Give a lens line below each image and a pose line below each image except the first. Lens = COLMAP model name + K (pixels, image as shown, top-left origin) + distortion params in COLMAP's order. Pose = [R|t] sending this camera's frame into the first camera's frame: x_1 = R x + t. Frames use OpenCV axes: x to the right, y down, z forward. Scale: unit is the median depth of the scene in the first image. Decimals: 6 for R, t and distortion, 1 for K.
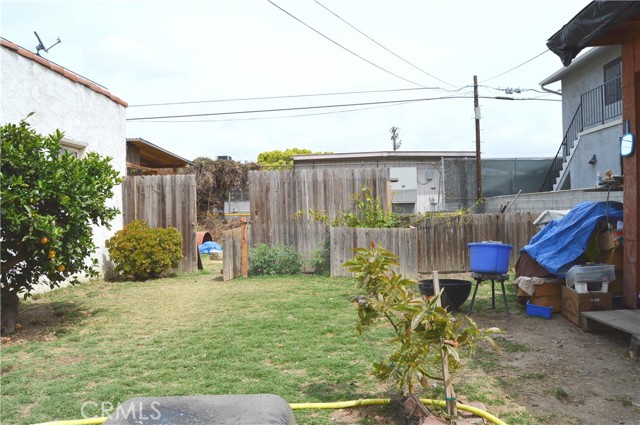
lens RADIAL K [[514.0, 0, 317.6], [0, 514.0, 214.0], [0, 0, 1]] dist [-0.097664, 0.038267]
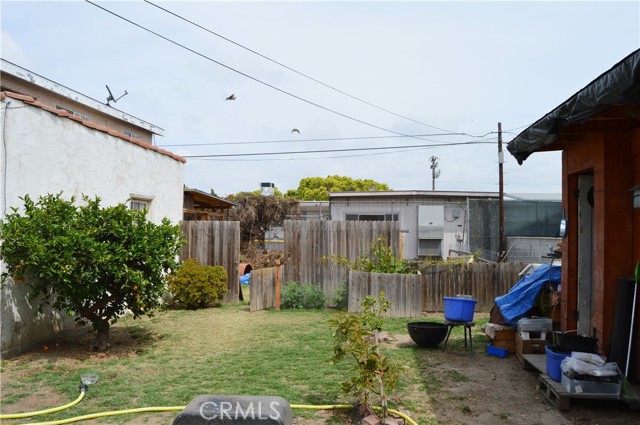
lens RADIAL K [[514.0, 0, 318.3], [0, 514.0, 212.9], [0, 0, 1]] dist [-0.097664, 0.038267]
pose [[0.996398, 0.025365, -0.080913, 0.047300], [-0.028944, 0.998640, -0.043371, -0.057317], [0.079702, 0.045557, 0.995777, -0.211743]]
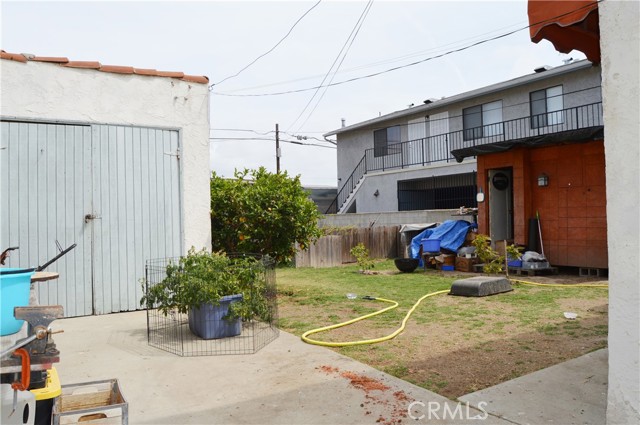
lens RADIAL K [[514.0, 0, 320.9], [0, 514.0, 211.9], [0, 0, 1]] dist [-0.097664, 0.038267]
pose [[0.818169, 0.009203, 0.574905, -0.833166], [0.012402, 0.999357, -0.033647, 0.004698], [-0.574845, 0.034659, 0.817528, -0.345322]]
